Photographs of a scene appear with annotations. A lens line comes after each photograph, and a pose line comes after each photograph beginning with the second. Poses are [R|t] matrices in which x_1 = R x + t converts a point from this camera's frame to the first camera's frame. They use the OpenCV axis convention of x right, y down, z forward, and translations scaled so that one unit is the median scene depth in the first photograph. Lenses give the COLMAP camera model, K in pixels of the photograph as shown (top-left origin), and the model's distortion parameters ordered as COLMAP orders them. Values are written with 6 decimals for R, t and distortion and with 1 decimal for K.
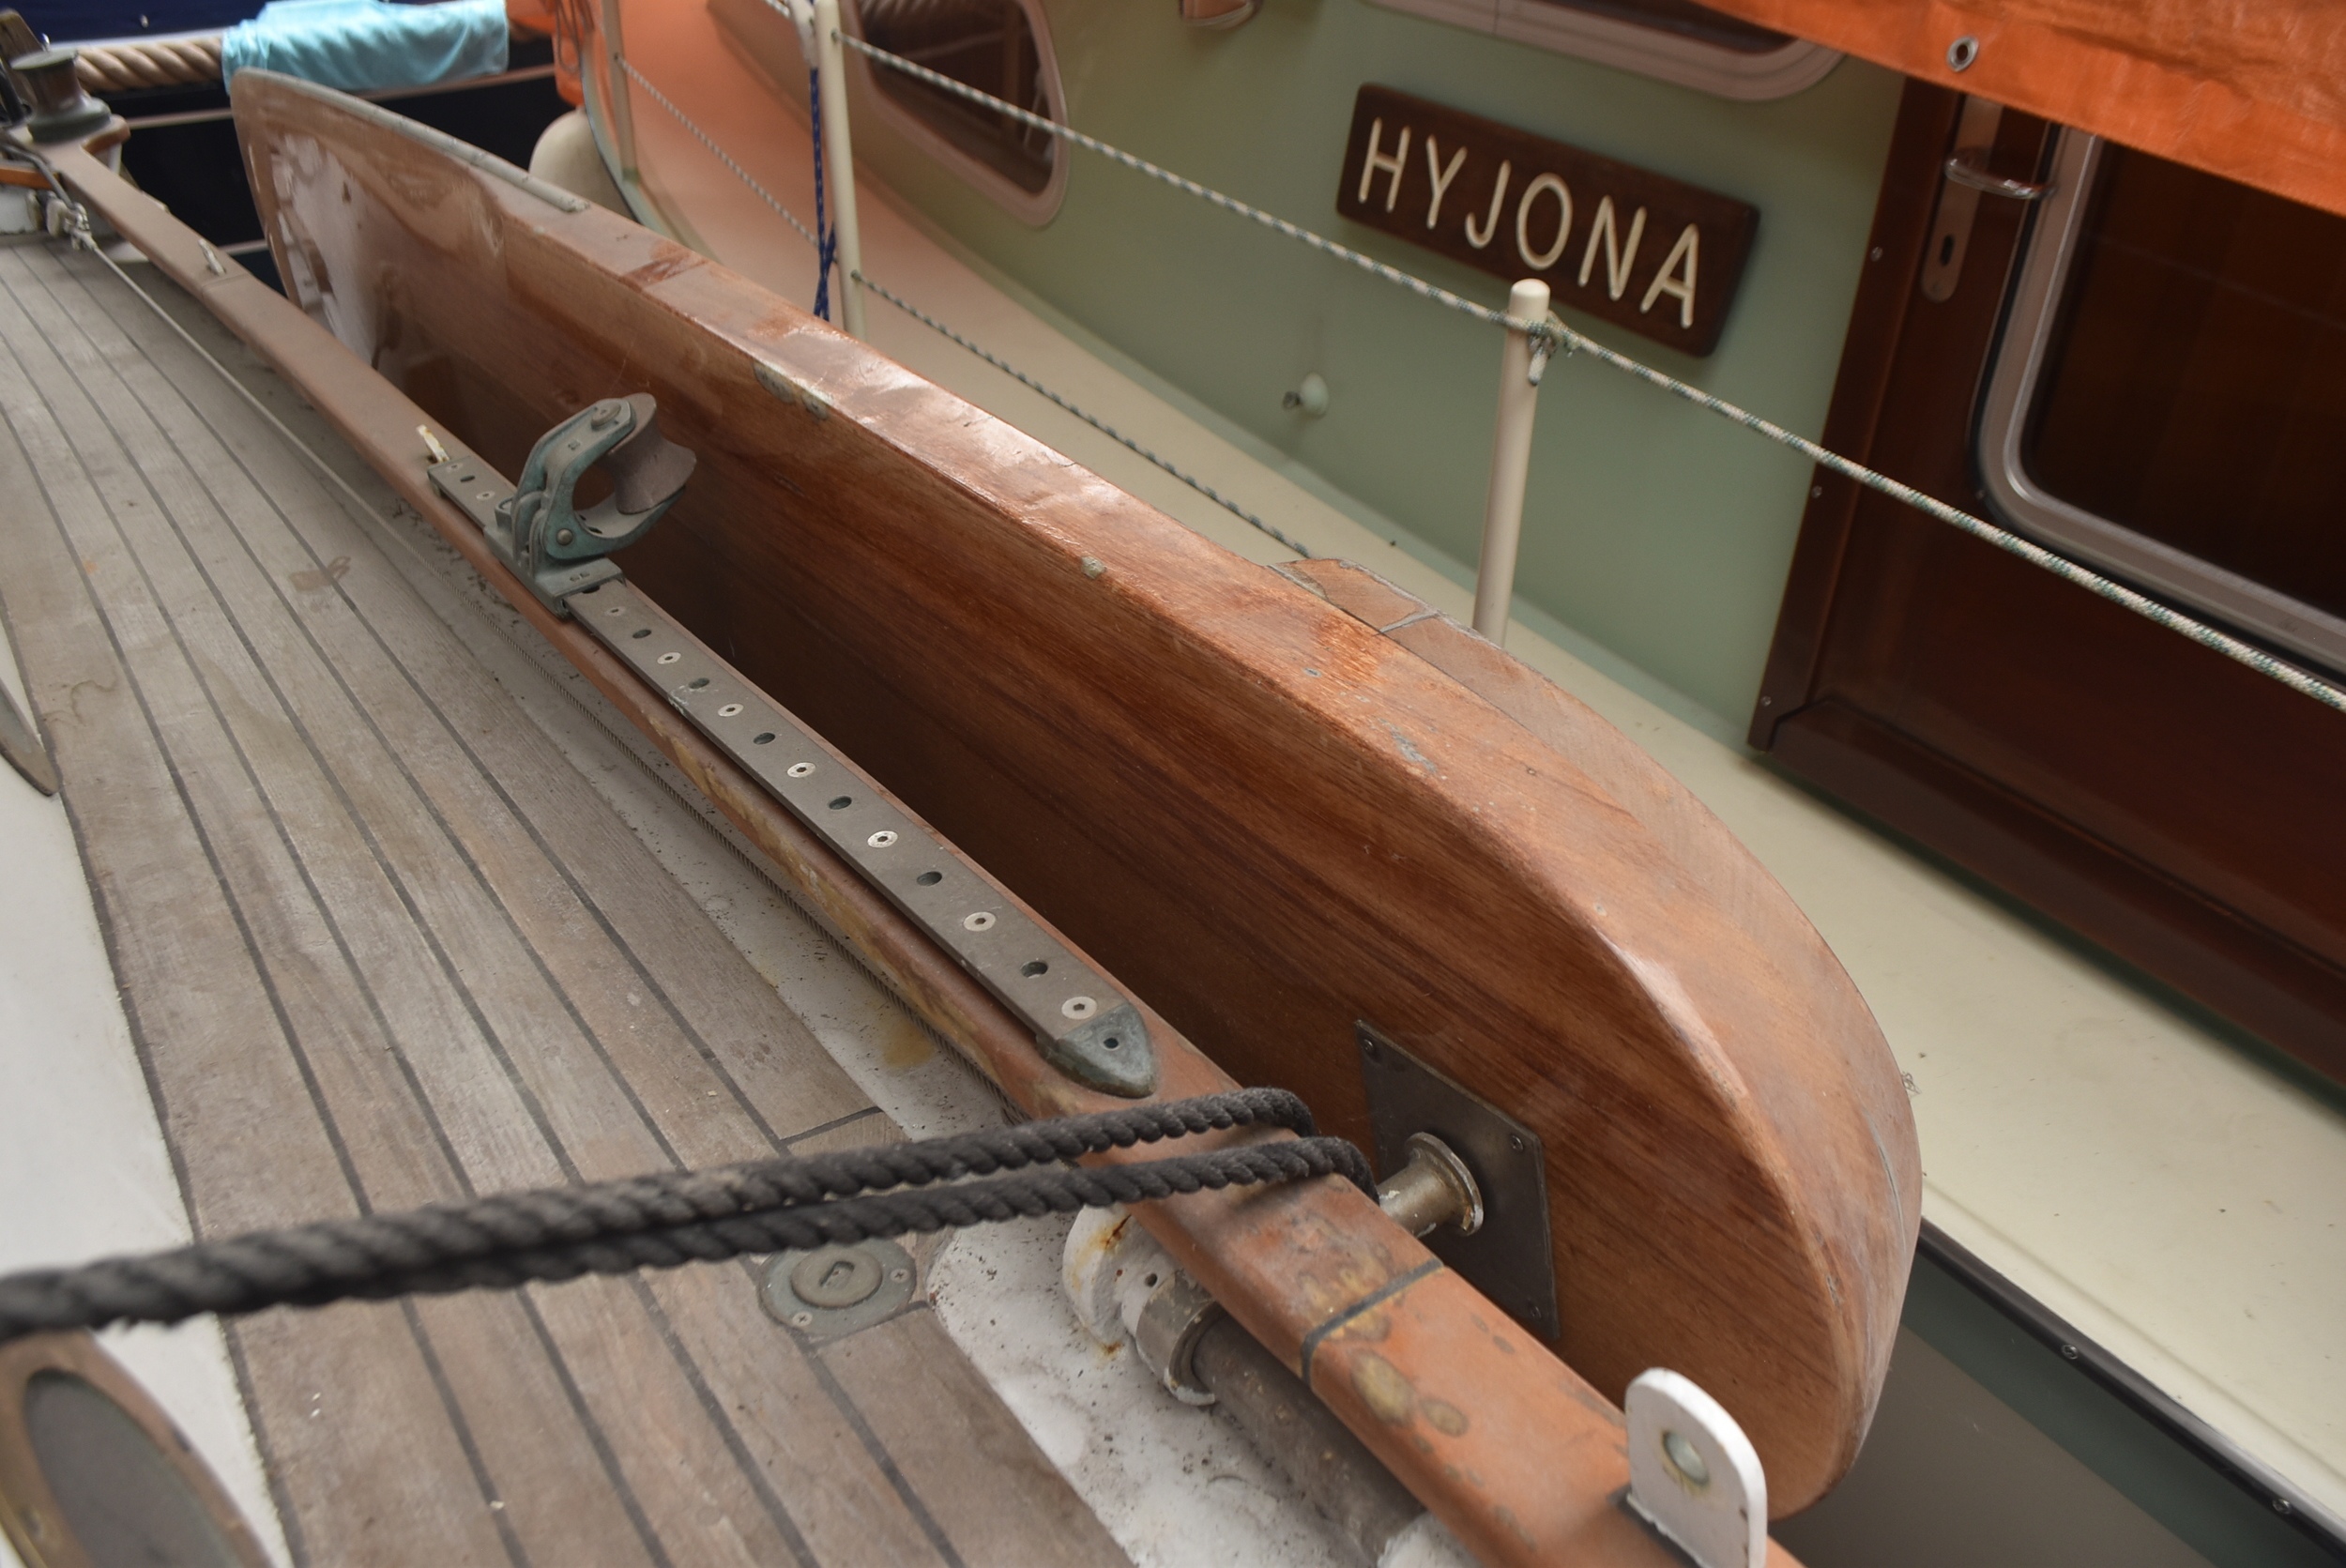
lens RADIAL K [[1853.6, 0, 1162.3], [0, 1853.6, 861.4], [0, 0, 1]] dist [-0.068932, -0.003090]
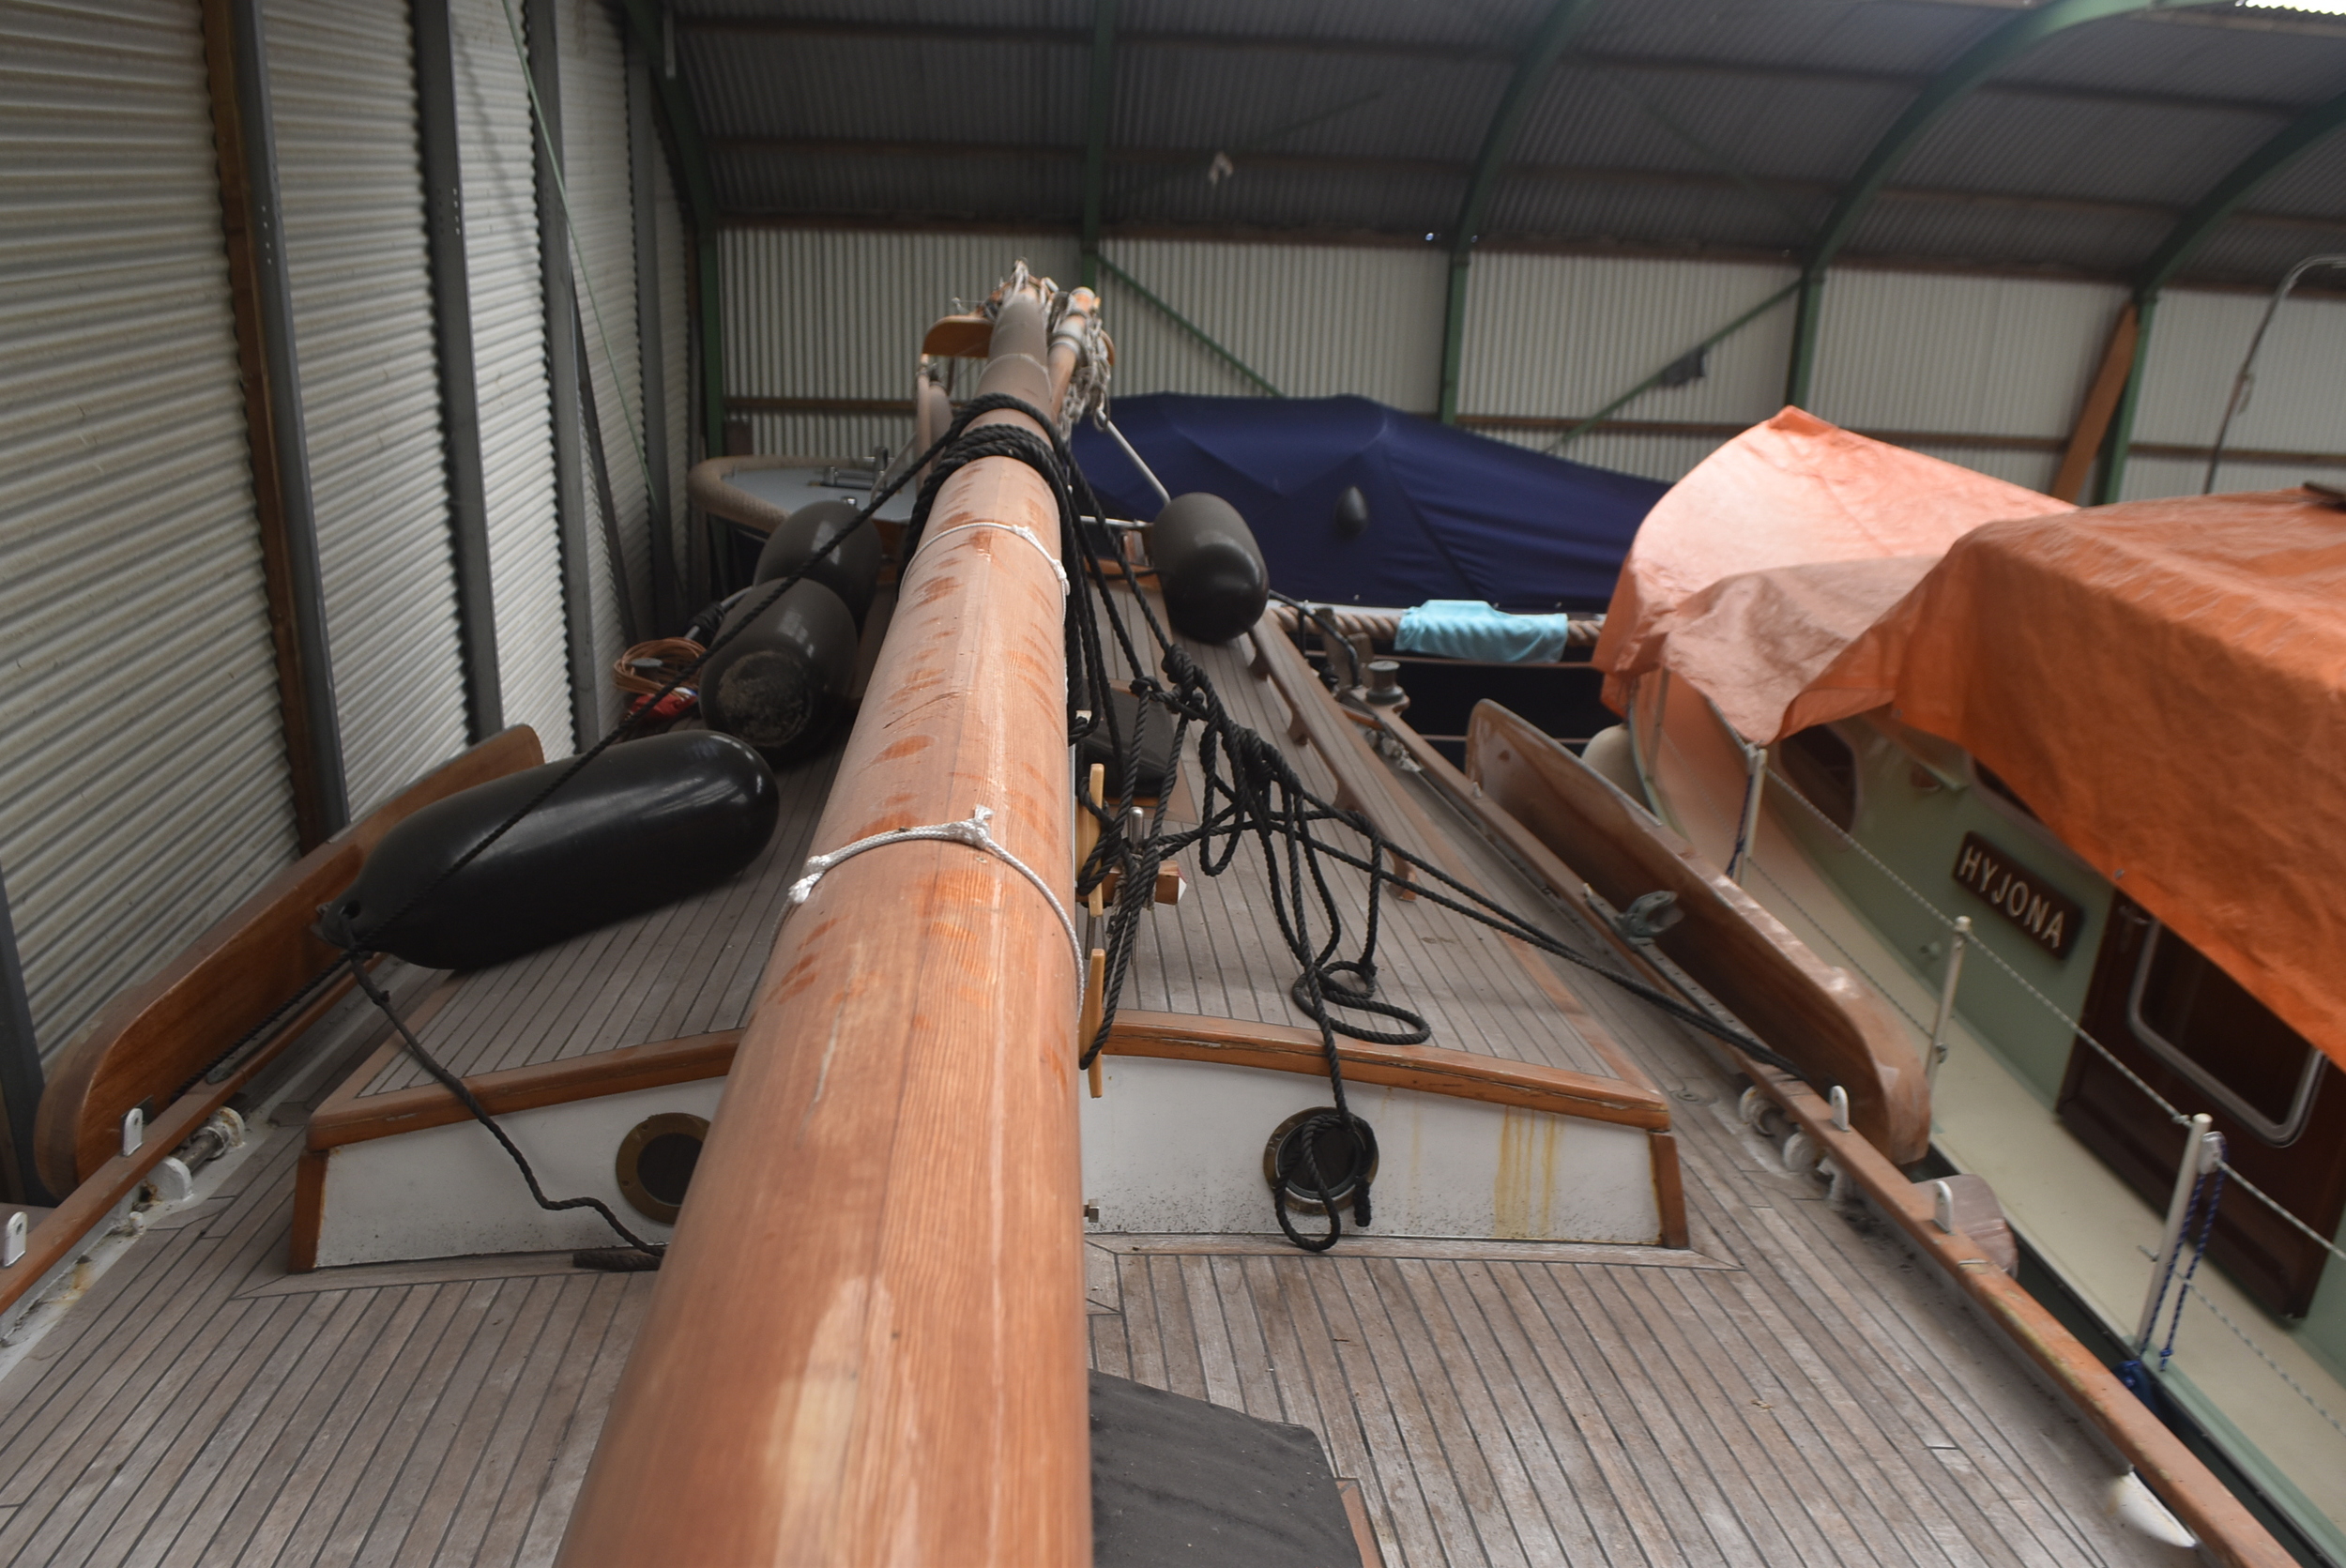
lens RADIAL K [[1853.6, 0, 1162.3], [0, 1853.6, 861.4], [0, 0, 1]] dist [-0.068932, -0.003090]
pose [[0.876840, 0.201329, -0.436599, 0.343363], [-0.305347, 0.934638, -0.182251, 0.577380], [0.371370, 0.293119, 0.881003, -2.272691]]
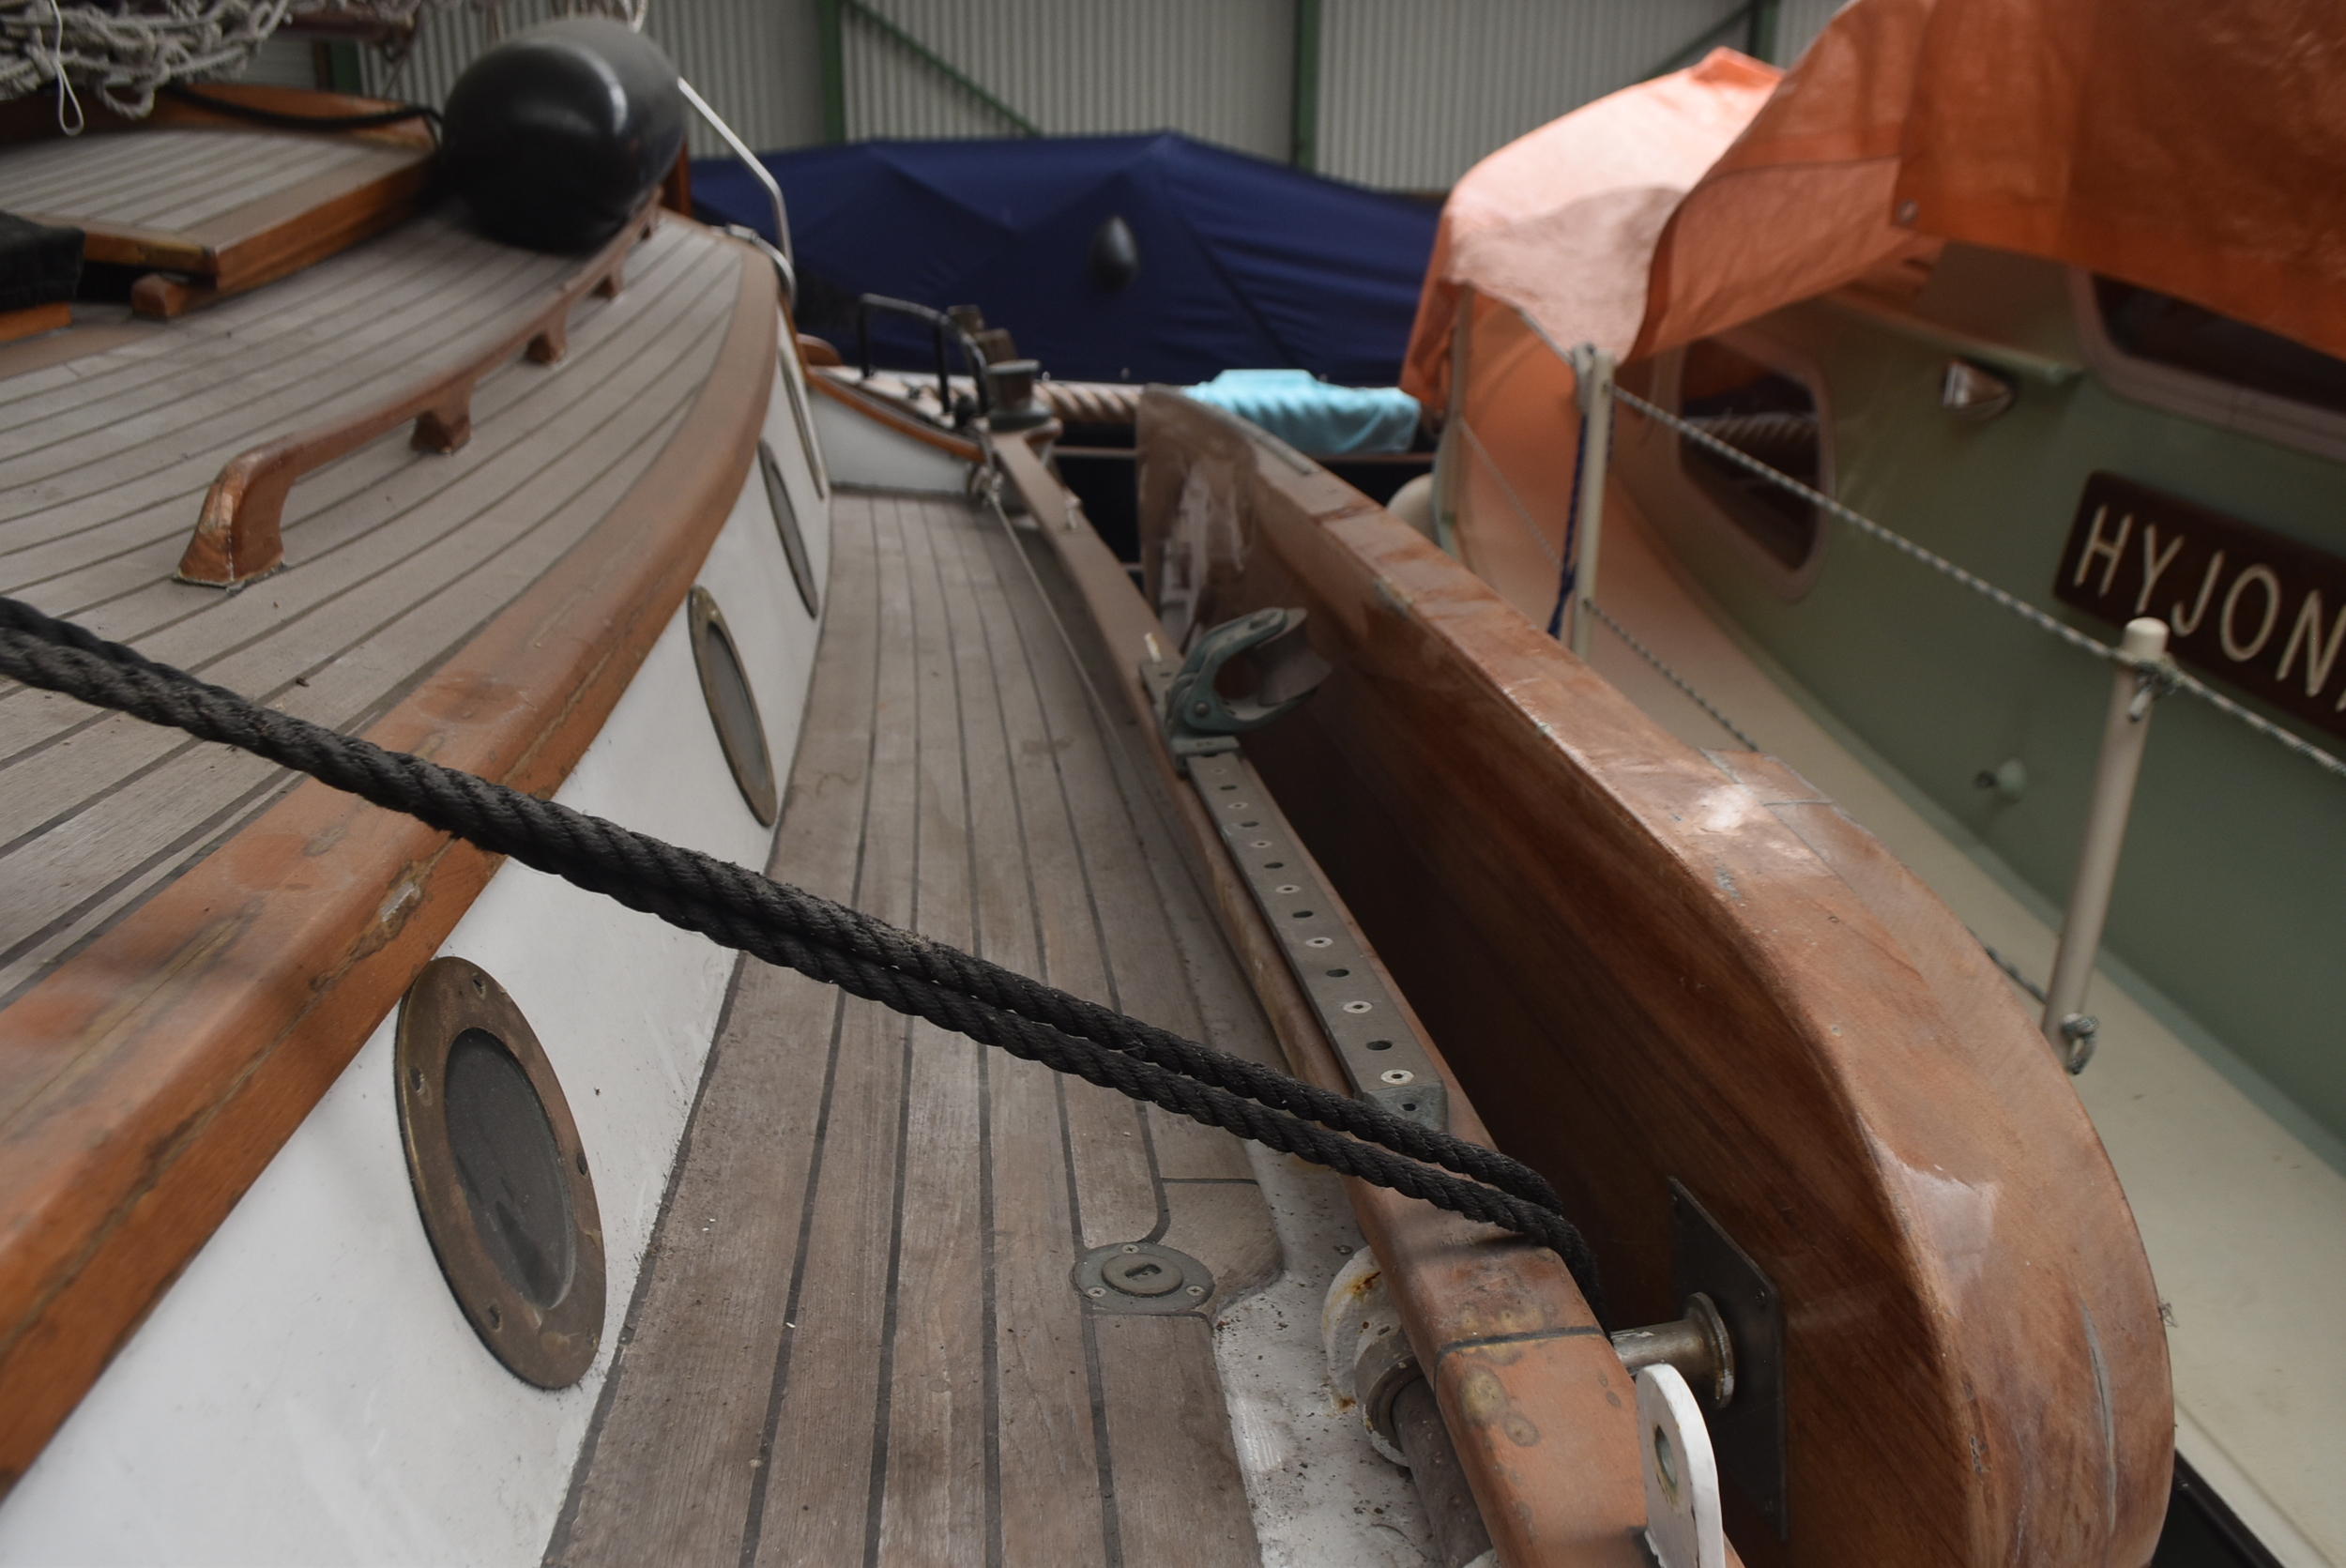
lens RADIAL K [[1853.6, 0, 1162.3], [0, 1853.6, 861.4], [0, 0, 1]] dist [-0.068932, -0.003090]
pose [[0.884532, 0.187641, -0.427077, 0.172126], [-0.276677, 0.948141, -0.156456, 0.105449], [0.375571, 0.256553, 0.890577, -0.032356]]
